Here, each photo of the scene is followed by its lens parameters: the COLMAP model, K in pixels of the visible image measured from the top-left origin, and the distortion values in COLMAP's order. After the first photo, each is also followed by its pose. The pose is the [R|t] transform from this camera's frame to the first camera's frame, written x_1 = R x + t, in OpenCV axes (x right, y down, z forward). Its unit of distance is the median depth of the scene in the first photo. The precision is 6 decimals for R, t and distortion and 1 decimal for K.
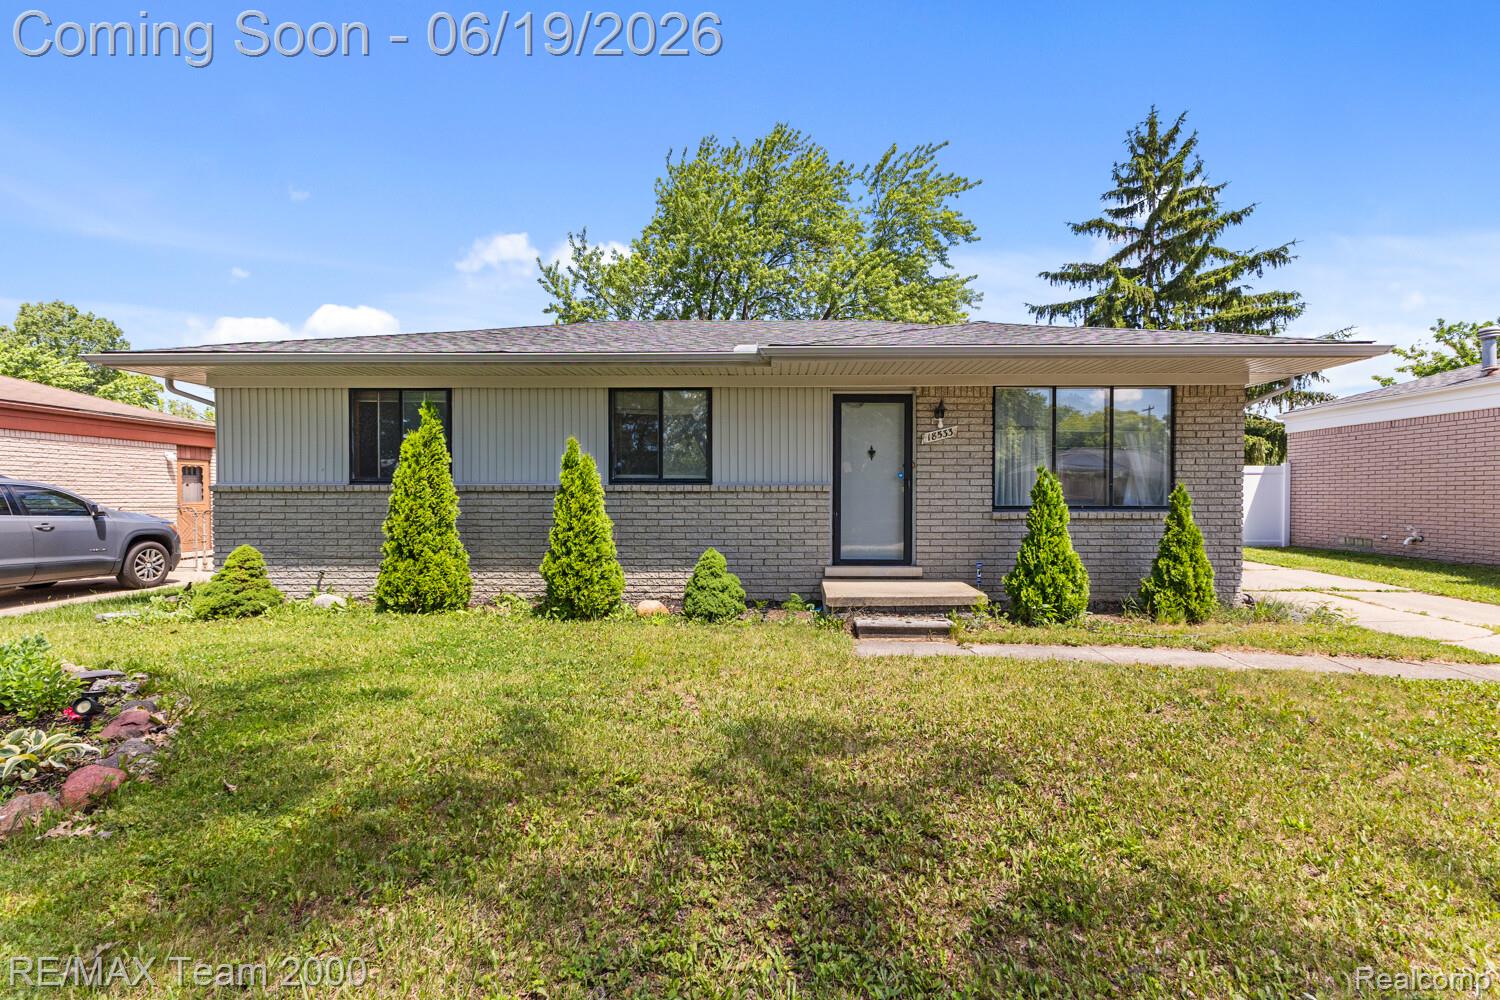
lens RADIAL K [[652.2, 0, 751.5], [0, 652.2, 500.7], [0, 0, 1]] dist [0.008899, -0.001424]
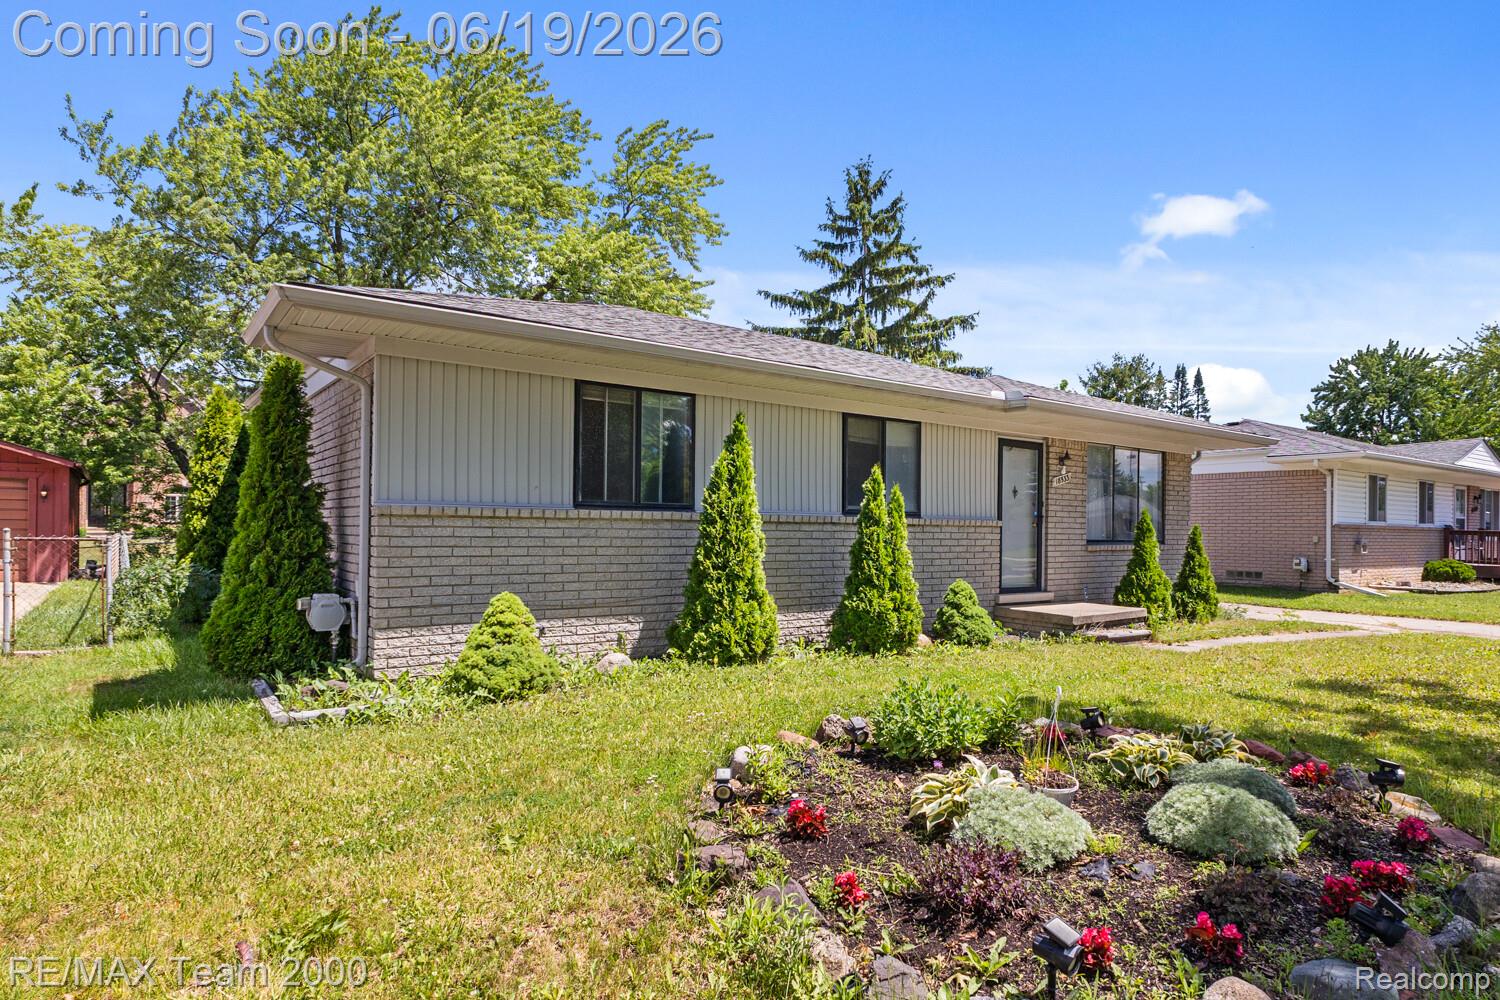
lens RADIAL K [[855.2, 0, 752.0], [0, 855.2, 530.9], [0, 0, 1]] dist [0.000930, -0.000026]
pose [[0.791467, 0.009165, 0.611143, -1.056421], [-0.009358, 0.999952, -0.002876, 0.001327], [-0.611140, -0.003443, 0.791515, 0.109772]]
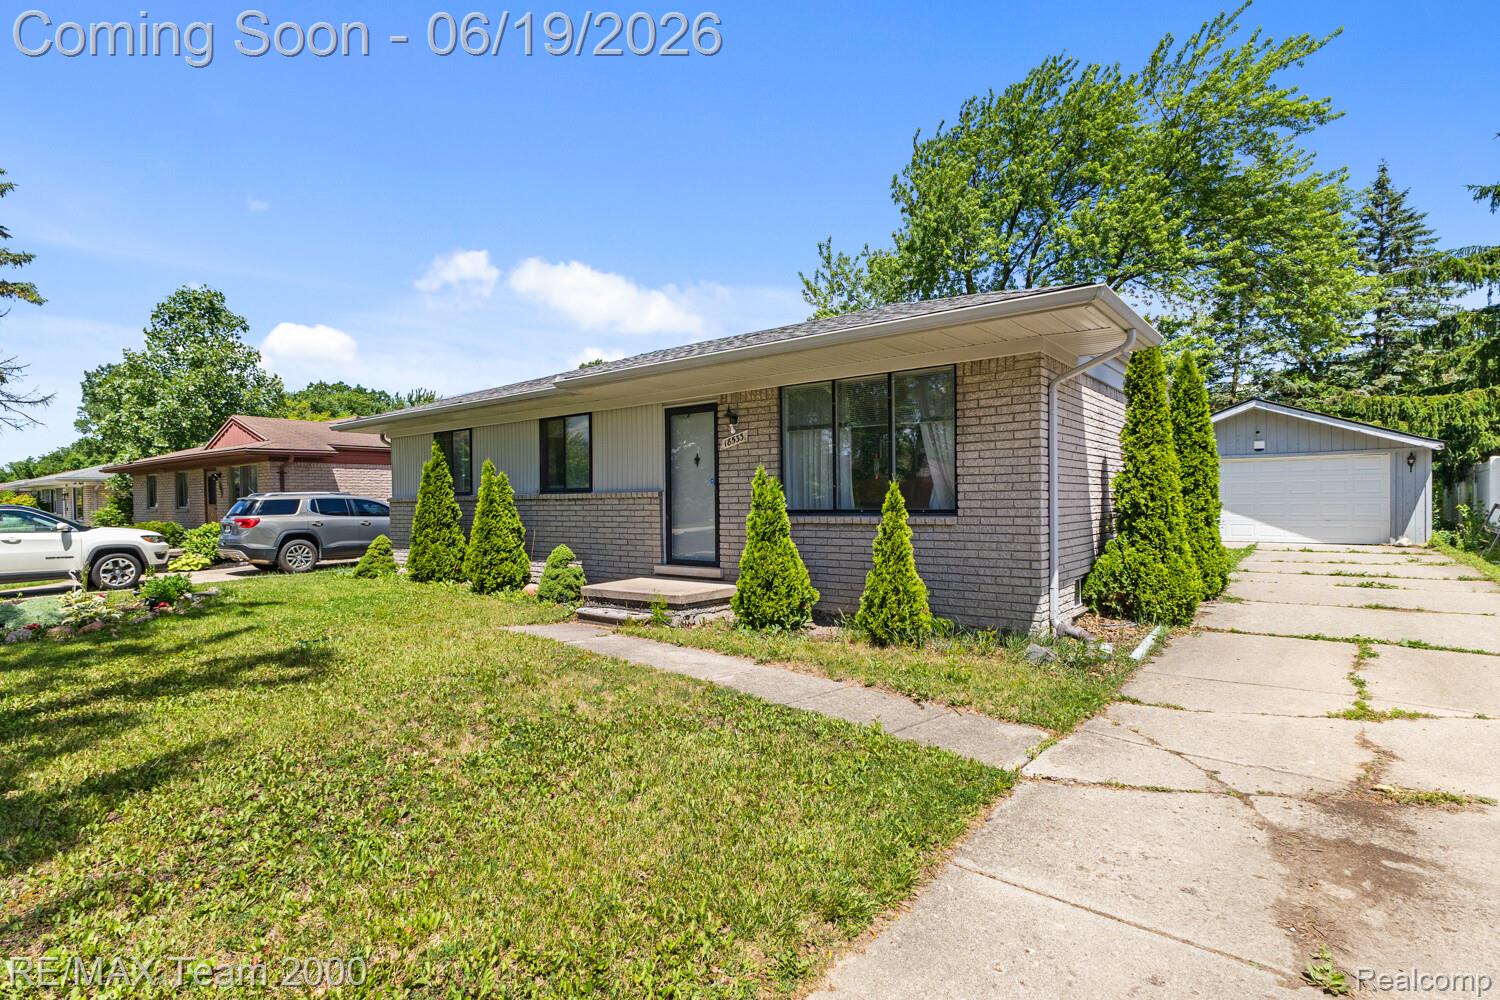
lens RADIAL K [[699.2, 0, 745.4], [0, 699.2, 502.4], [0, 0, 1]] dist [0.001279, 0.000181]
pose [[0.806844, -0.008680, -0.590700, 0.906003], [0.009547, 0.999953, -0.001653, -0.002064], [0.590687, -0.004305, 0.806889, 0.124993]]
